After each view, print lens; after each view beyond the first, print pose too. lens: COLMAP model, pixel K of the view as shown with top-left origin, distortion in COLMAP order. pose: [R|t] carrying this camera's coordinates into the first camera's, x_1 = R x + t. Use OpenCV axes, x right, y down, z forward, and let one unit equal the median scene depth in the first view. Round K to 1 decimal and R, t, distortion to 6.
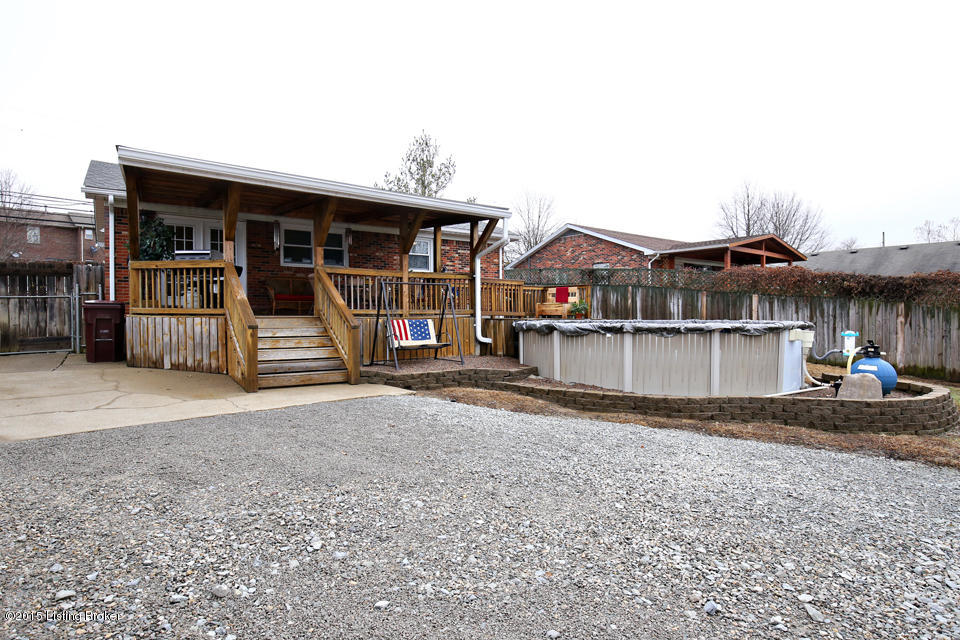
lens RADIAL K [[553.6, 0, 480.5], [0, 553.6, 321.8], [0, 0, 1]] dist [0.000271, 0.000006]
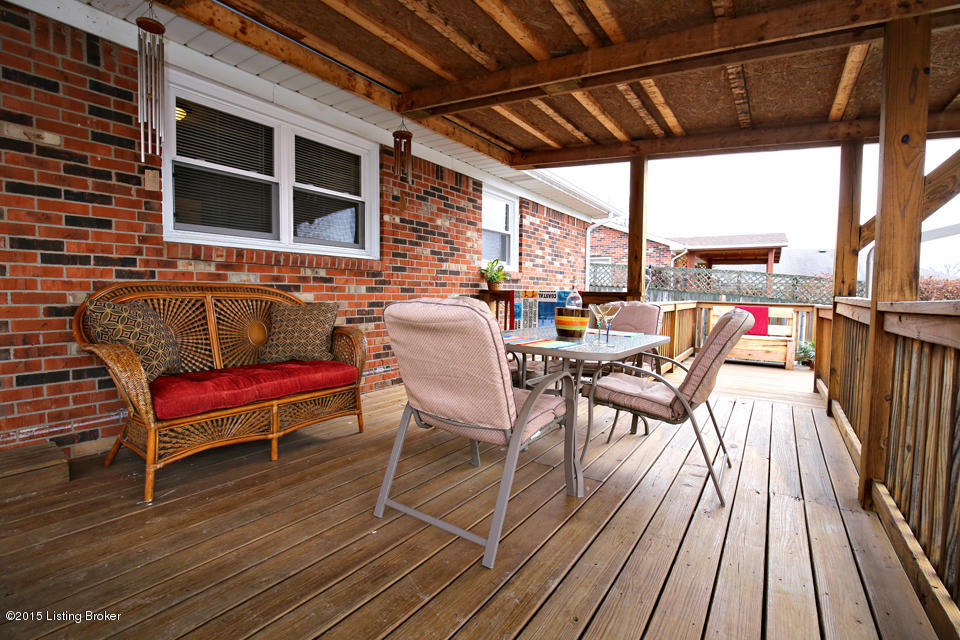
lens RADIAL K [[464.4, 0, 480.3], [0, 464.4, 318.9], [0, 0, 1]] dist [-0.000577, 0.000076]
pose [[0.945477, -0.002196, 0.325680, -0.289353], [-0.012402, 0.999009, 0.042741, -0.075278], [-0.325452, -0.044450, 0.944513, 0.742197]]
